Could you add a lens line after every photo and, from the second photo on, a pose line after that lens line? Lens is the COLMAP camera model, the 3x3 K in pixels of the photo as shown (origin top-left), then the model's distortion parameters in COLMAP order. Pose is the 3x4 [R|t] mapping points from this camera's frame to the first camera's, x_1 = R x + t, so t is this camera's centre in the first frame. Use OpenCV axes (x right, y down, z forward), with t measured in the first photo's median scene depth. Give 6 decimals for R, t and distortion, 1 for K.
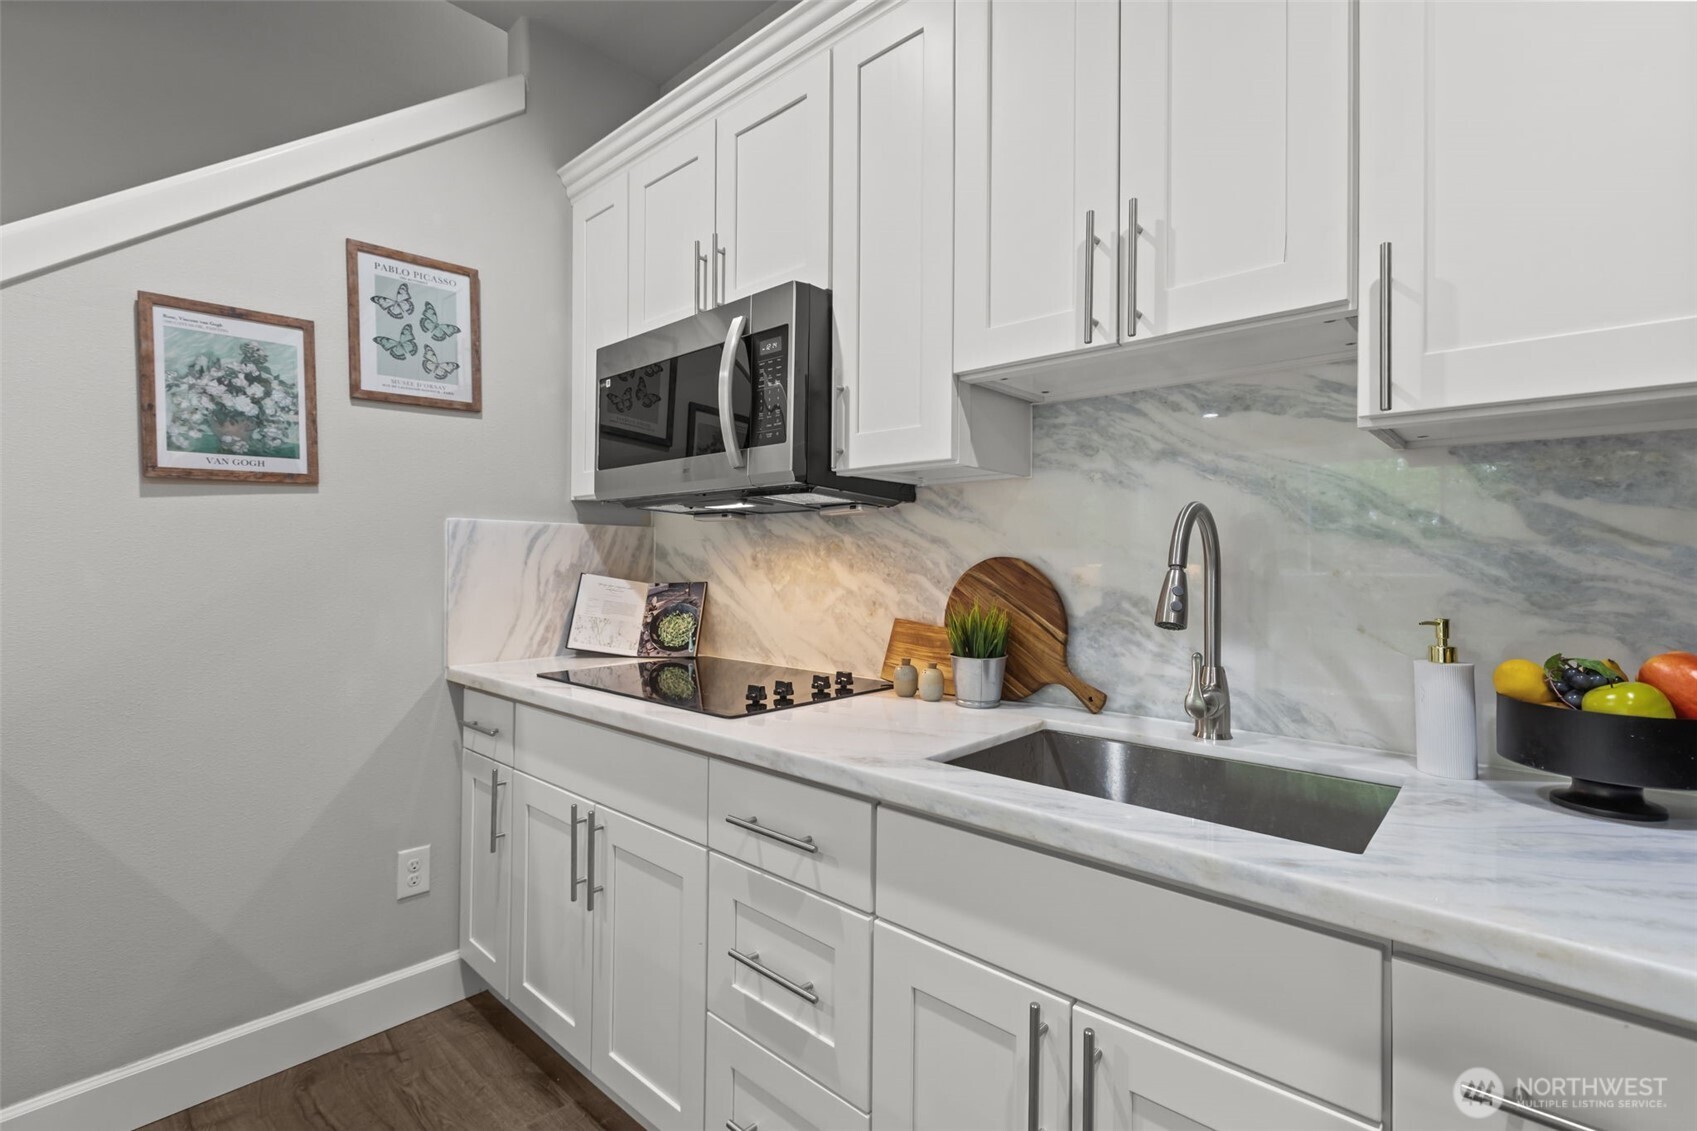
lens RADIAL K [[753.6, 0, 844.8], [0, 753.6, 556.2], [0, 0, 1]] dist [-0.013542, -0.000162]
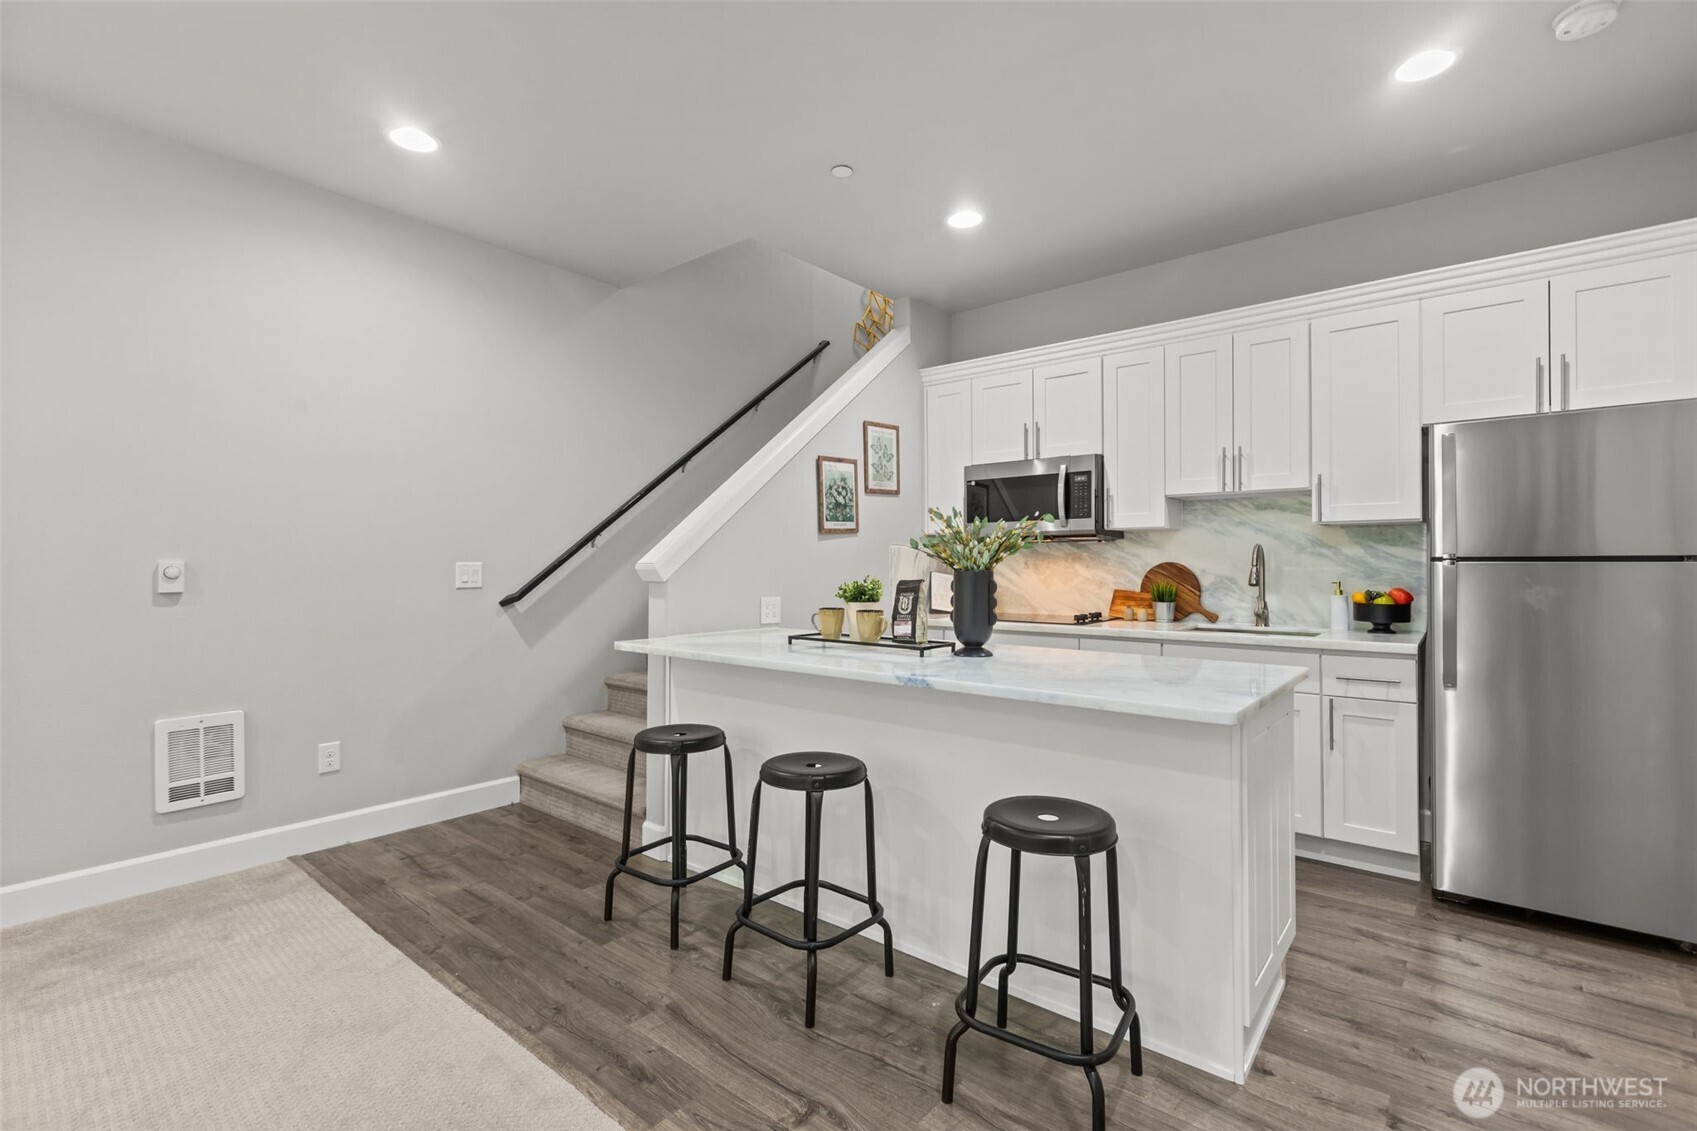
lens RADIAL K [[751.2, 0, 847.7], [0, 751.2, 558.1], [0, 0, 1]] dist [-0.000567, 0.000380]
pose [[0.998800, -0.010889, 0.047759, -0.965250], [0.010787, 0.999939, 0.002393, -0.030524], [-0.047782, -0.001875, 0.998856, -1.404320]]
